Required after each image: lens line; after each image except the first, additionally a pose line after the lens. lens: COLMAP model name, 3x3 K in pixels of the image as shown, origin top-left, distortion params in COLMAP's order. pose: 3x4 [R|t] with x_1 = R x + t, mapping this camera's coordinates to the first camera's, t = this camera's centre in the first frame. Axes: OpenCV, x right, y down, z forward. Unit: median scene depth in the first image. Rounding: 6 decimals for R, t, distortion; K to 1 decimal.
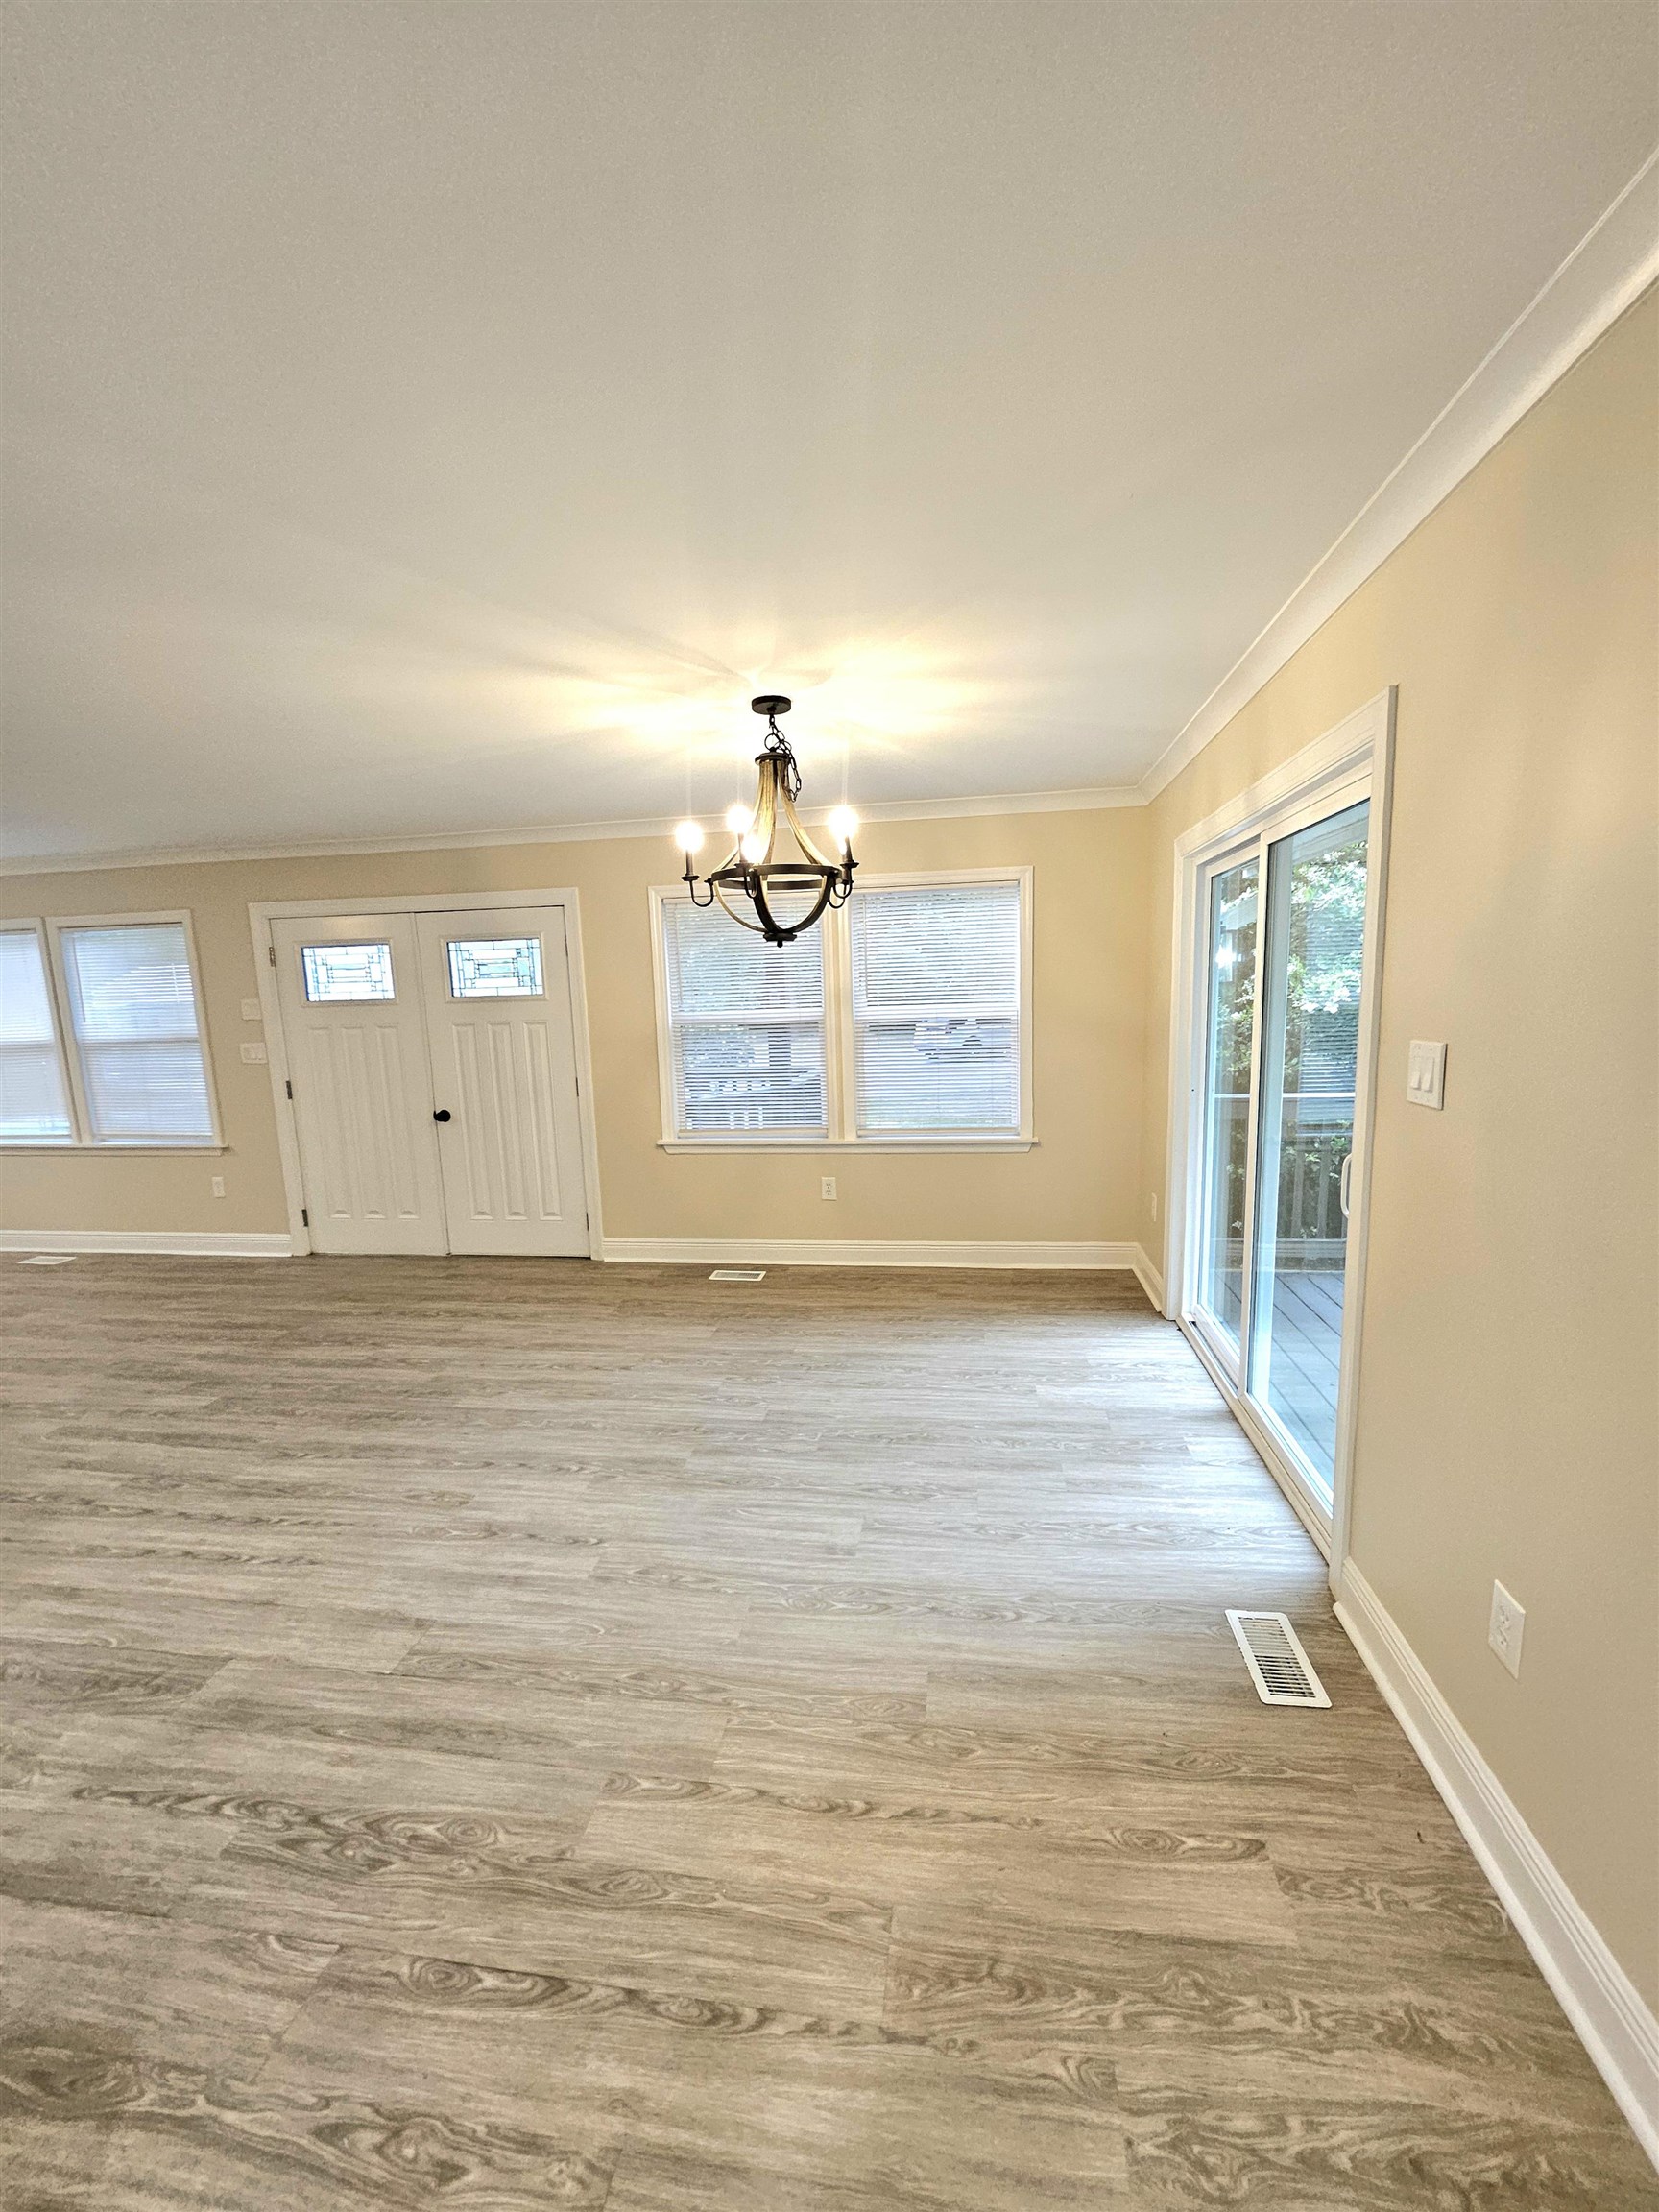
lens RADIAL K [[874.6, 0, 824.7], [0, 874.6, 1116.9], [0, 0, 1]] dist [-0.005860, 0.001307]
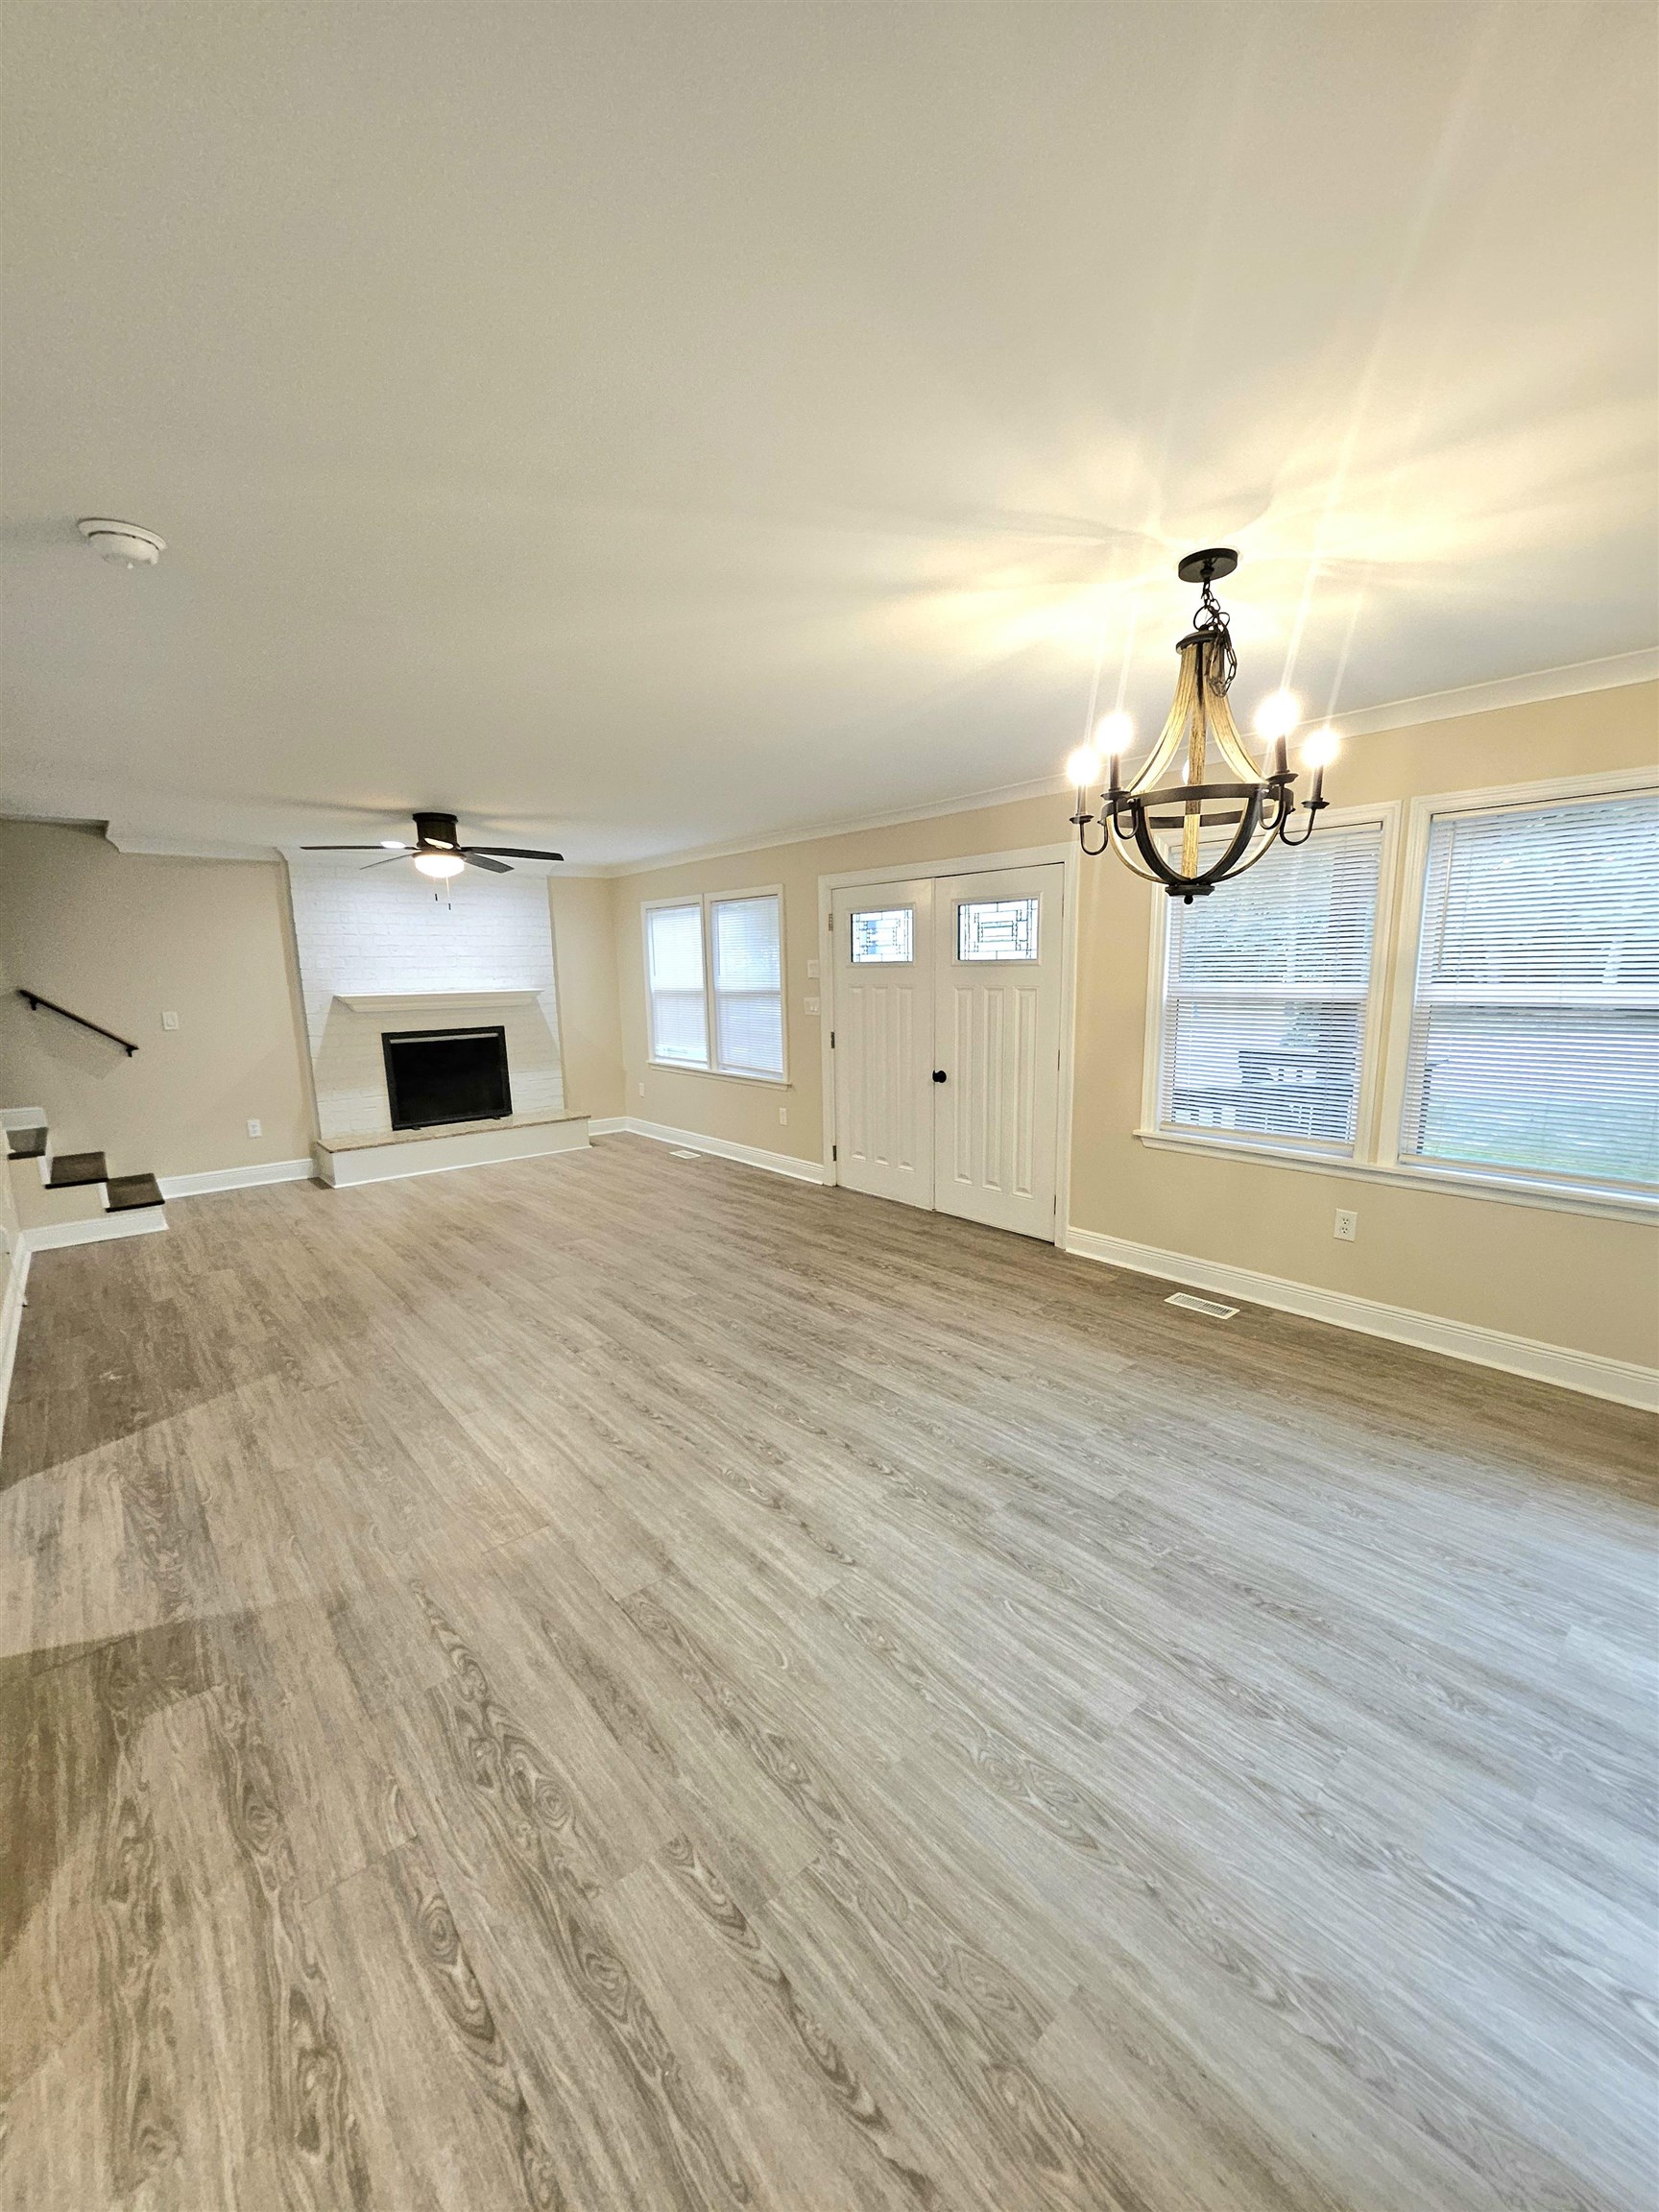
lens RADIAL K [[874.6, 0, 771.5], [0, 874.6, 1122.6], [0, 0, 1]] dist [-0.005860, 0.001307]
pose [[0.763475, 0.129739, -0.632672, 0.179636], [-0.098012, 0.991544, 0.085056, -0.040443], [0.638357, -0.002929, 0.769735, 0.213284]]
